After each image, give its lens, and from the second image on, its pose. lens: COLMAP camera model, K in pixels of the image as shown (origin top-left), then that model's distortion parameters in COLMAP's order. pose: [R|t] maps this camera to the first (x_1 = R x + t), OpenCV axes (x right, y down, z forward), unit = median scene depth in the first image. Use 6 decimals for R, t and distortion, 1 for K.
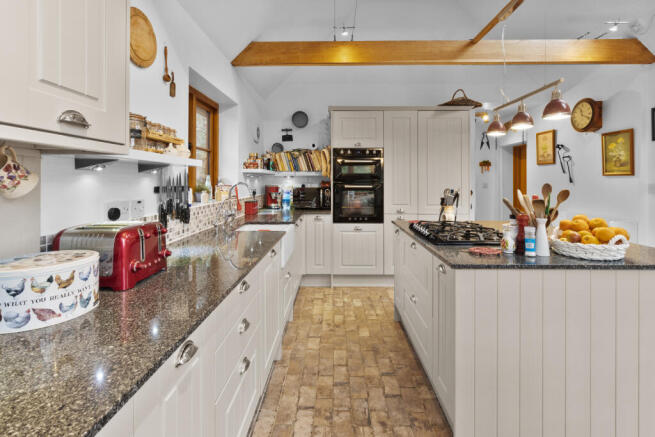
lens RADIAL K [[313.4, 0, 328.4], [0, 313.4, 184.4], [0, 0, 1]] dist [-0.013881, -0.000107]
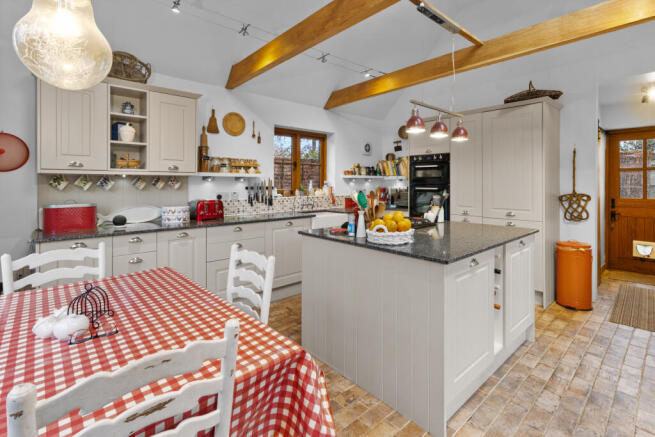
lens RADIAL K [[313.4, 0, 328.4], [0, 313.4, 184.4], [0, 0, 1]] dist [-0.013881, -0.000107]
pose [[0.671048, -0.000254, -0.741414, 0.733482], [-0.004477, 0.999980, -0.004394, -0.001124], [0.741401, 0.006268, 0.671033, -0.028388]]
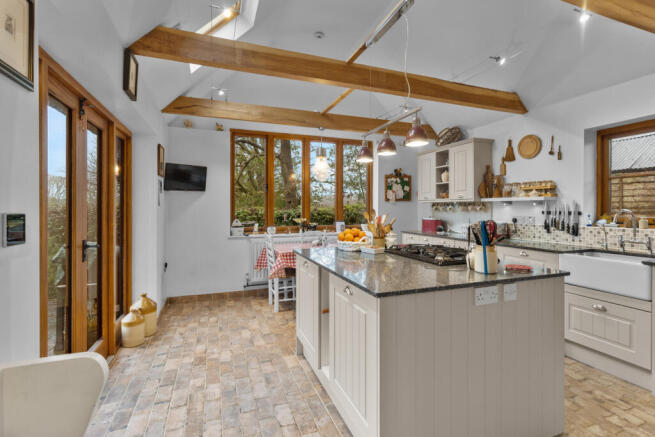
lens RADIAL K [[300.1, 0, 327.0], [0, 300.1, 207.3], [0, 0, 1]] dist [-0.000613, -0.000317]
pose [[-0.932868, 0.002830, -0.360207, 0.716769], [0.000024, 0.999970, 0.007793, -0.016055], [0.360218, 0.007261, -0.932840, 1.140590]]
